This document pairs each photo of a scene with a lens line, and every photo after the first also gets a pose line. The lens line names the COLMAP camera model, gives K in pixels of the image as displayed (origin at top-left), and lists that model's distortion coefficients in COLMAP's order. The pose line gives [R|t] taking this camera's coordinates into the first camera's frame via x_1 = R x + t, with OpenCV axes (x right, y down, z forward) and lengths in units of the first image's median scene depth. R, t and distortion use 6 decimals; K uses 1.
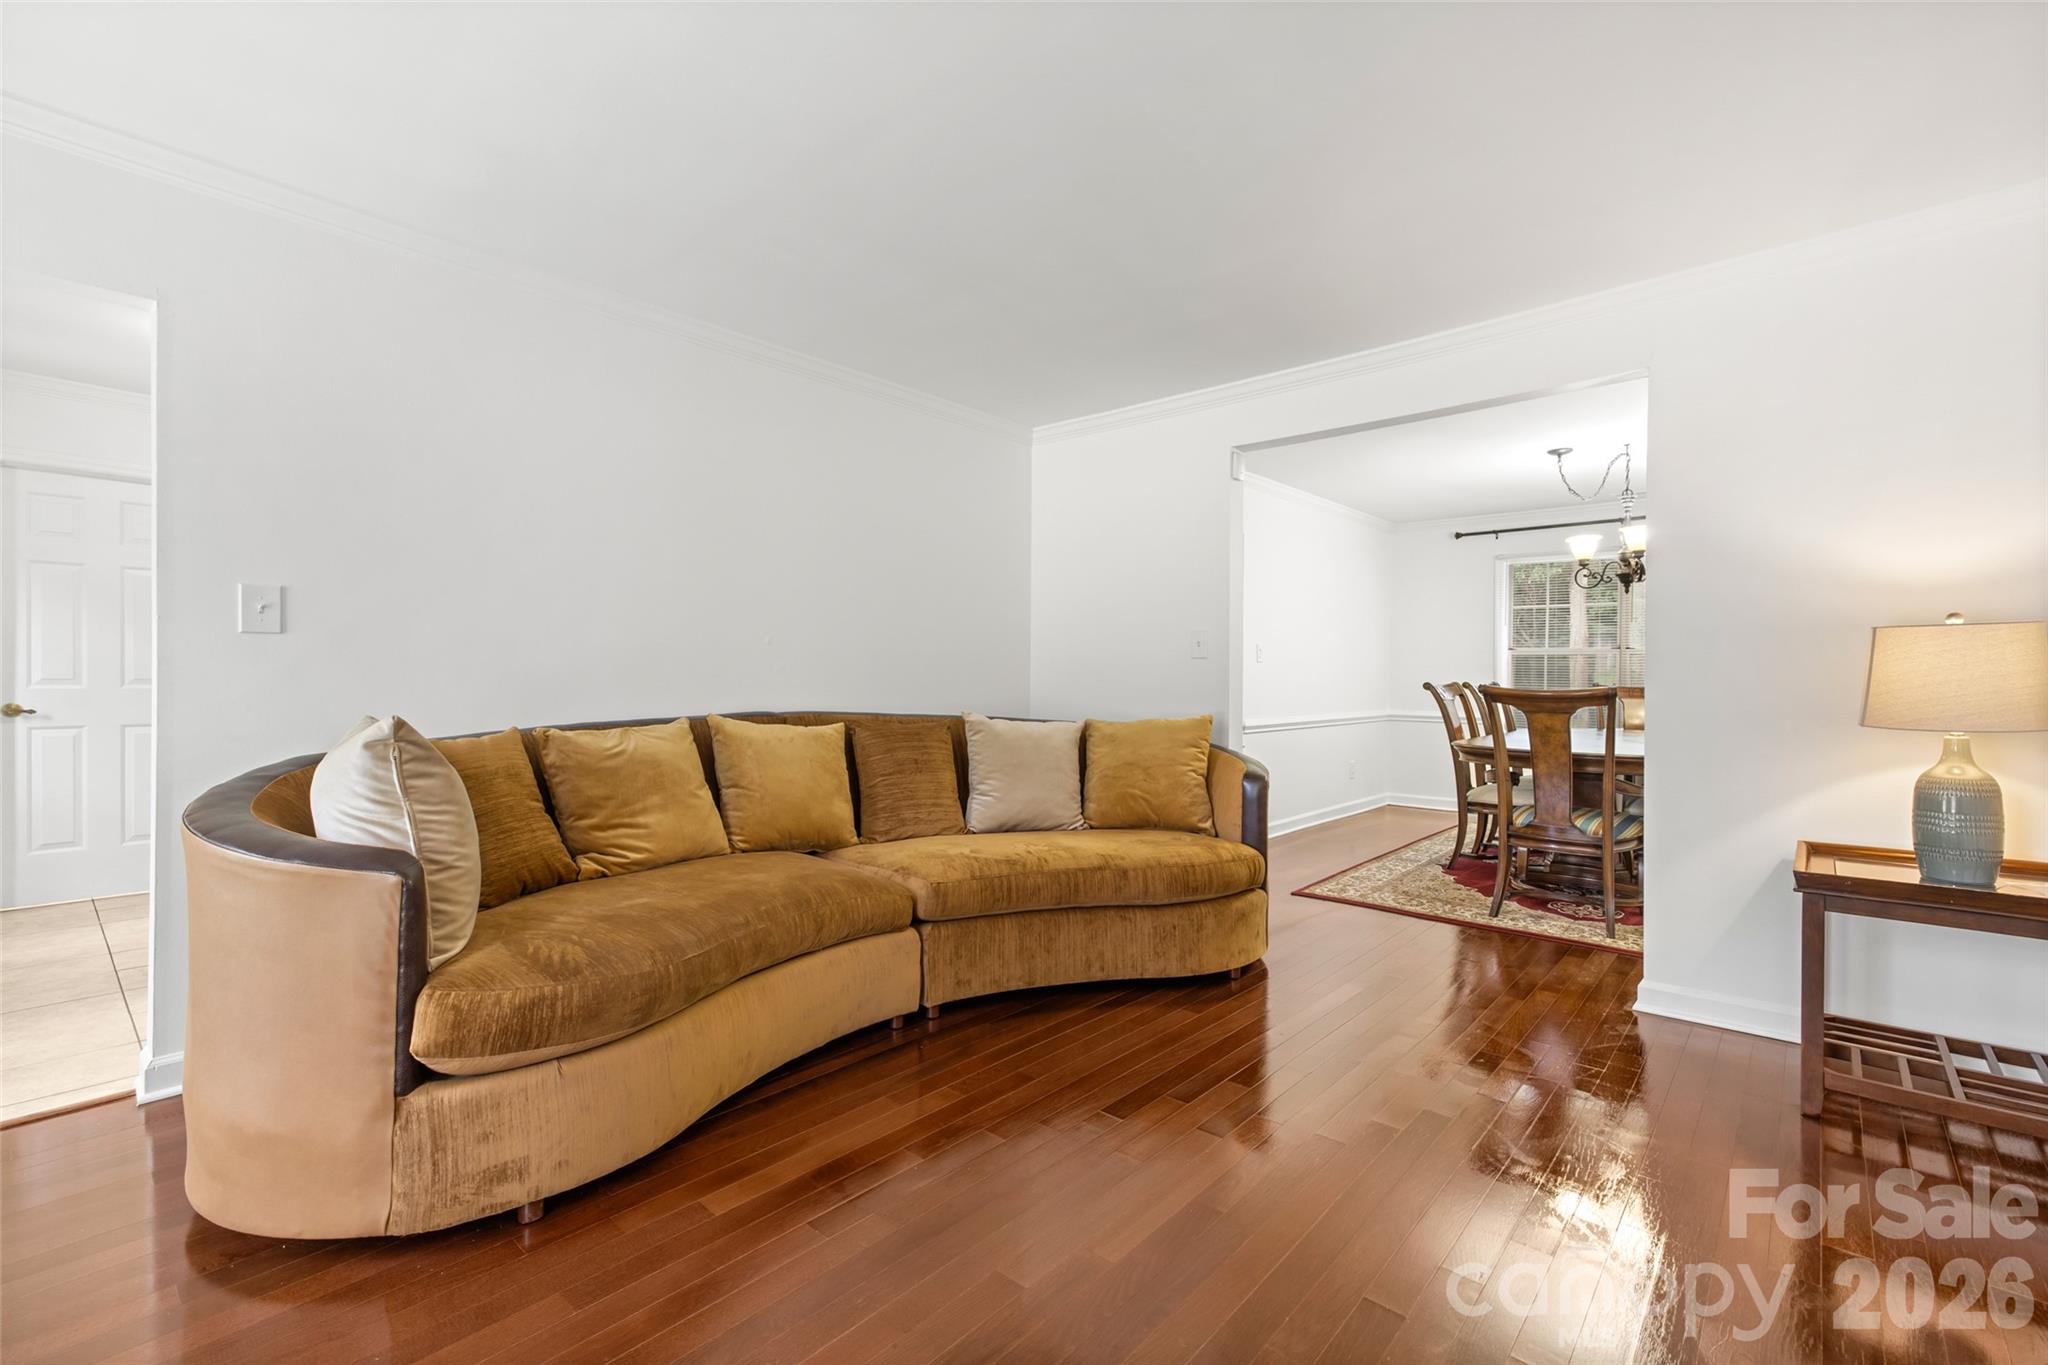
lens RADIAL K [[890.7, 0, 1026.3], [0, 890.7, 677.4], [0, 0, 1]] dist [0.001646, 0.000006]
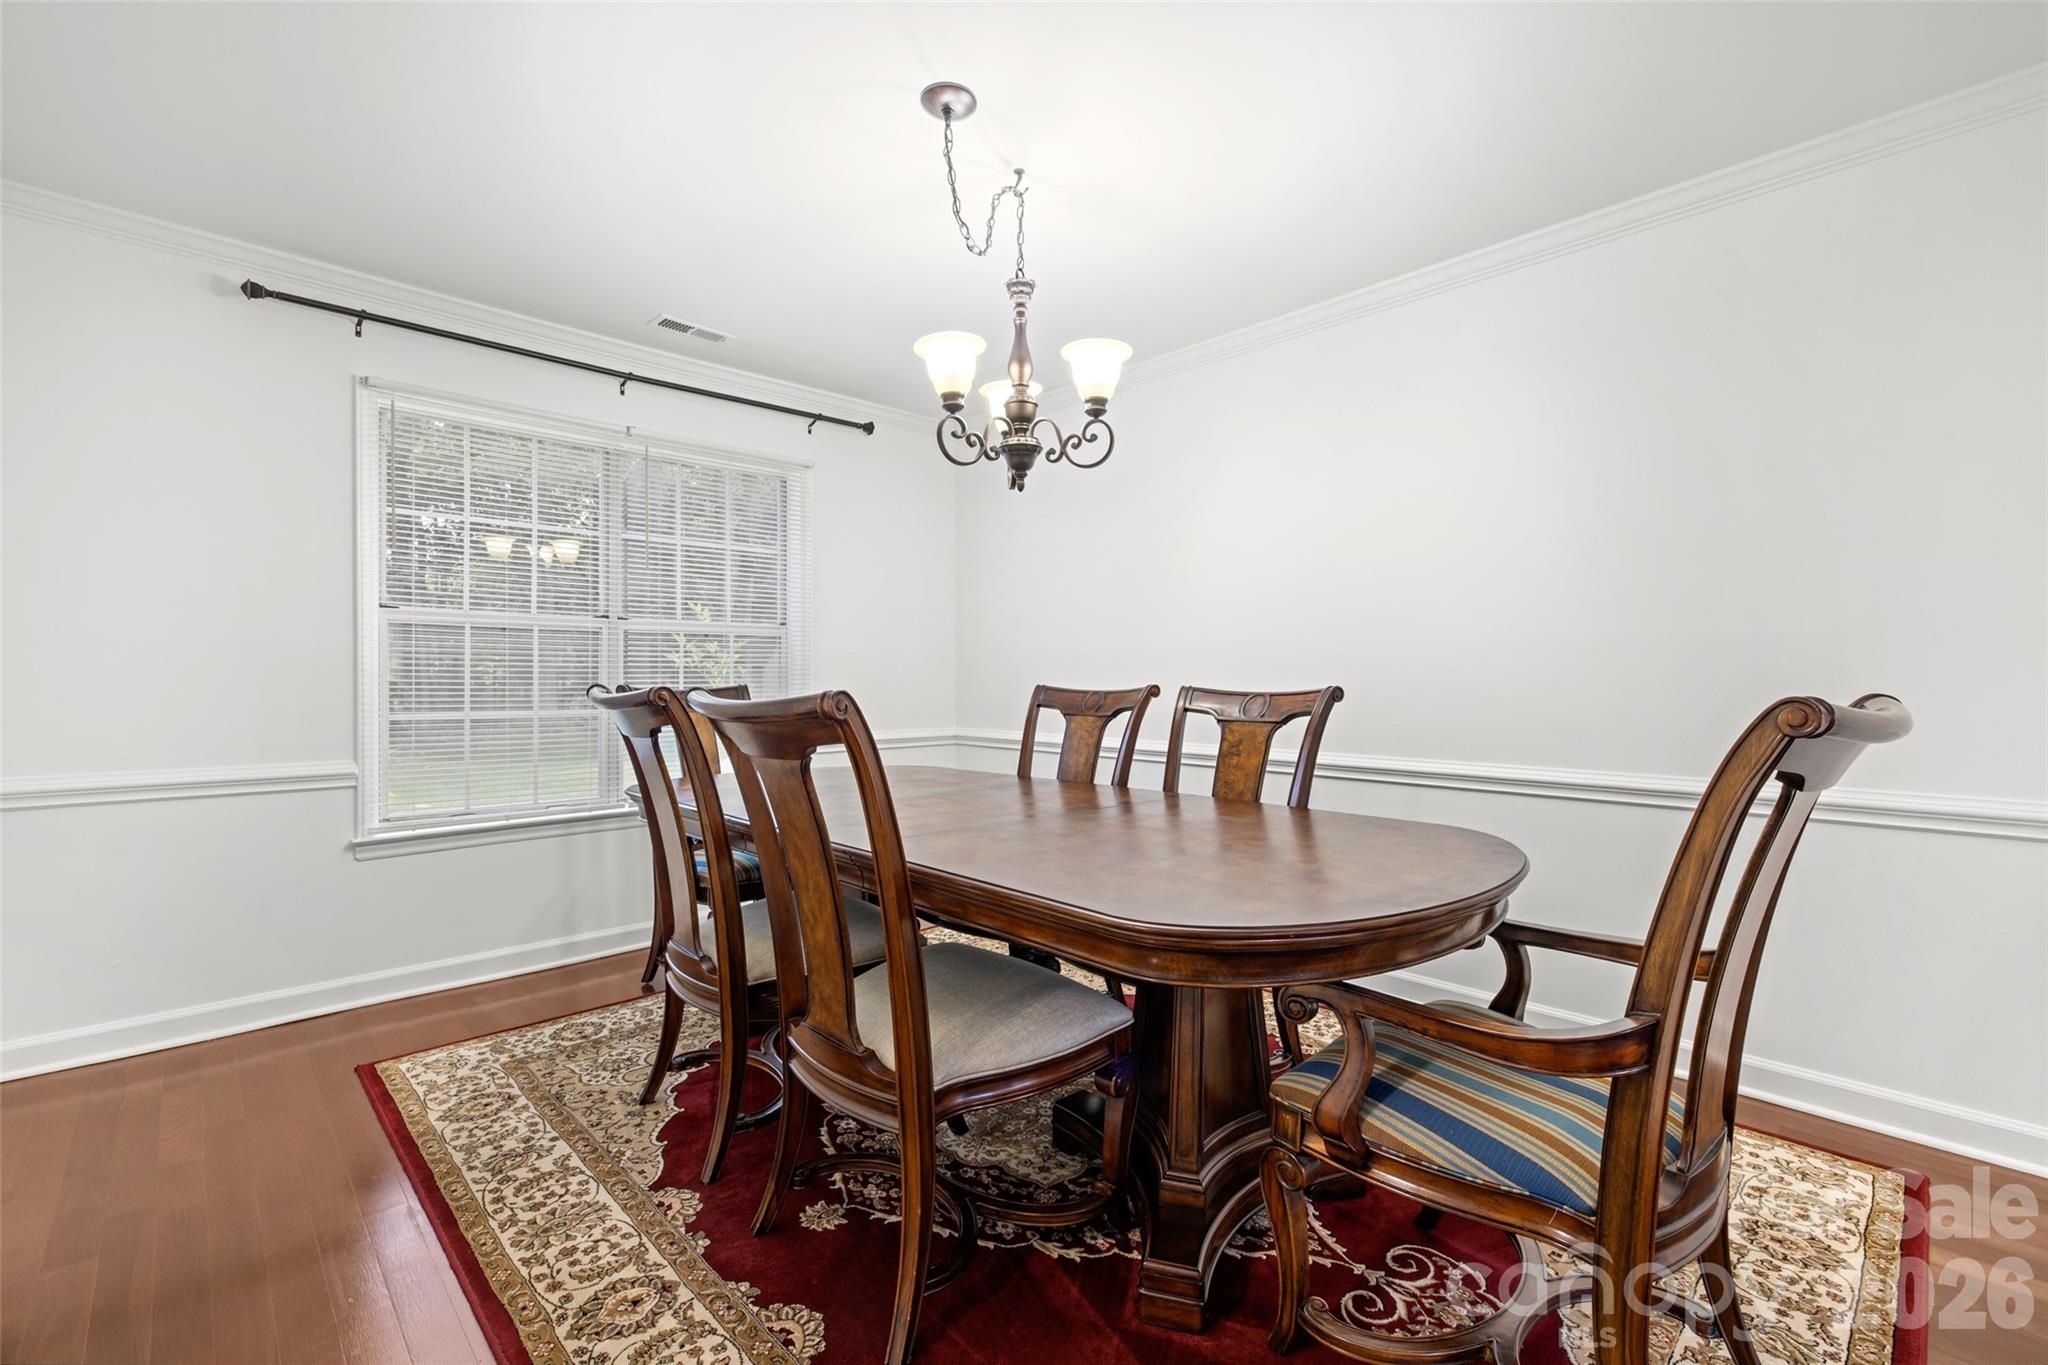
lens RADIAL K [[890.7, 0, 1024.7], [0, 890.7, 671.6], [0, 0, 1]] dist [0.001646, 0.000006]
pose [[0.075080, -0.007026, 0.997153, 0.218313], [0.006676, 0.999956, 0.006544, -0.001252], [-0.997155, 0.006165, 0.075124, 1.041484]]
